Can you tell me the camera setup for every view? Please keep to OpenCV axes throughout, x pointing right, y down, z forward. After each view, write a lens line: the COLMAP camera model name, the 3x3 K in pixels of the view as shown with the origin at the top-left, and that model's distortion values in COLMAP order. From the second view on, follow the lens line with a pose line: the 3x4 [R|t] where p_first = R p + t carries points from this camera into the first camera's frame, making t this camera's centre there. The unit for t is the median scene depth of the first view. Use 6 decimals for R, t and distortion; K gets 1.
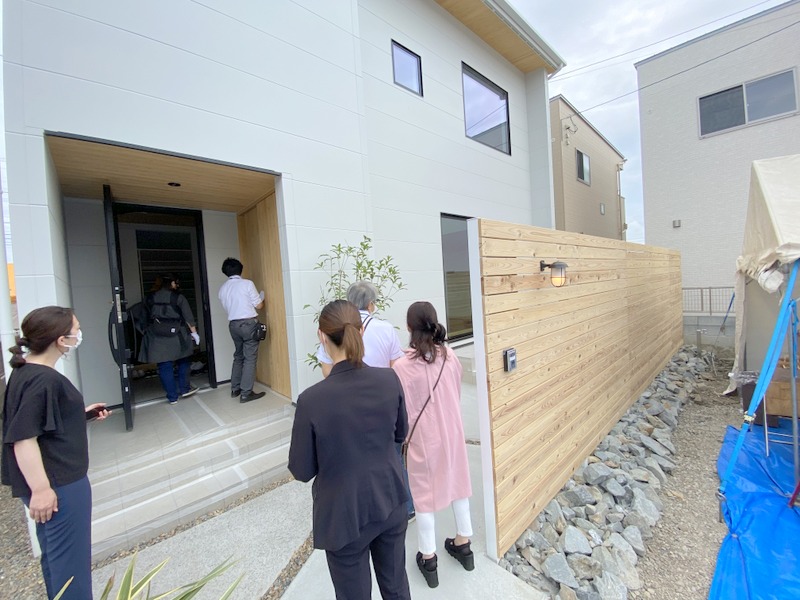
lens RADIAL K [[321.3, 0, 396.0], [0, 321.3, 297.2], [0, 0, 1]] dist [0.013297, -0.018940]
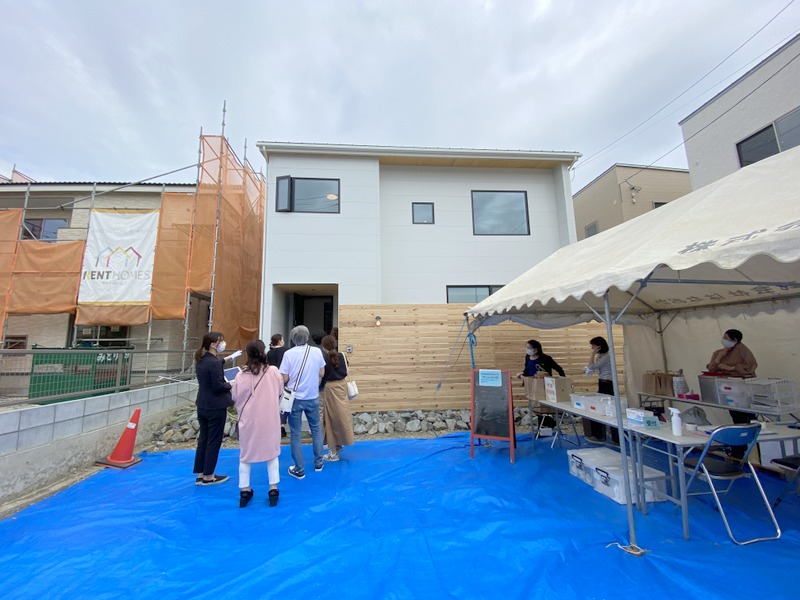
lens RADIAL K [[321.3, 0, 396.0], [0, 321.3, 297.2], [0, 0, 1]] dist [0.013297, -0.018940]
pose [[0.794653, -0.042331, -0.605586, 1.705947], [-0.051613, 0.989243, -0.136876, 0.051189], [0.604865, 0.140025, 0.783920, -0.799632]]
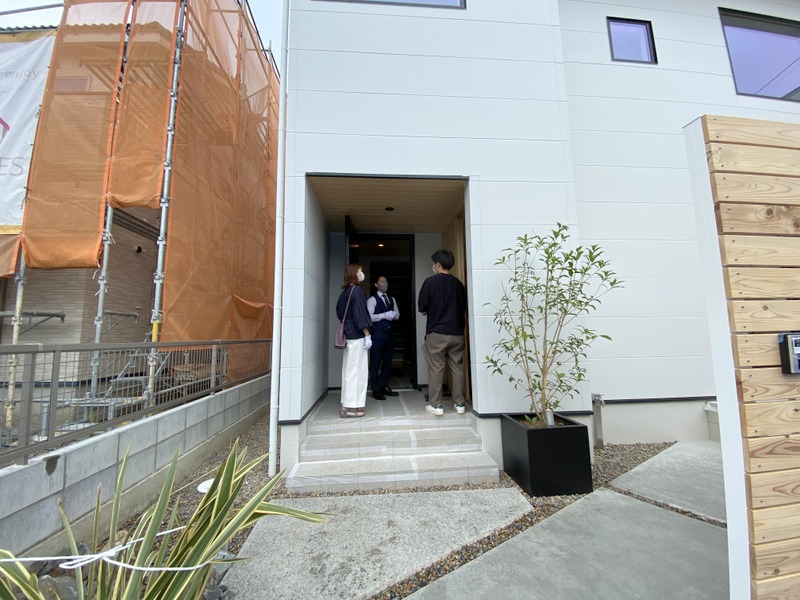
lens RADIAL K [[321.3, 0, 396.0], [0, 321.3, 297.2], [0, 0, 1]] dist [0.013297, -0.018940]
pose [[0.782245, -0.020968, -0.622618, 0.098996], [-0.055229, 0.993164, -0.102835, 0.121845], [0.620518, 0.114829, 0.775740, 0.108697]]
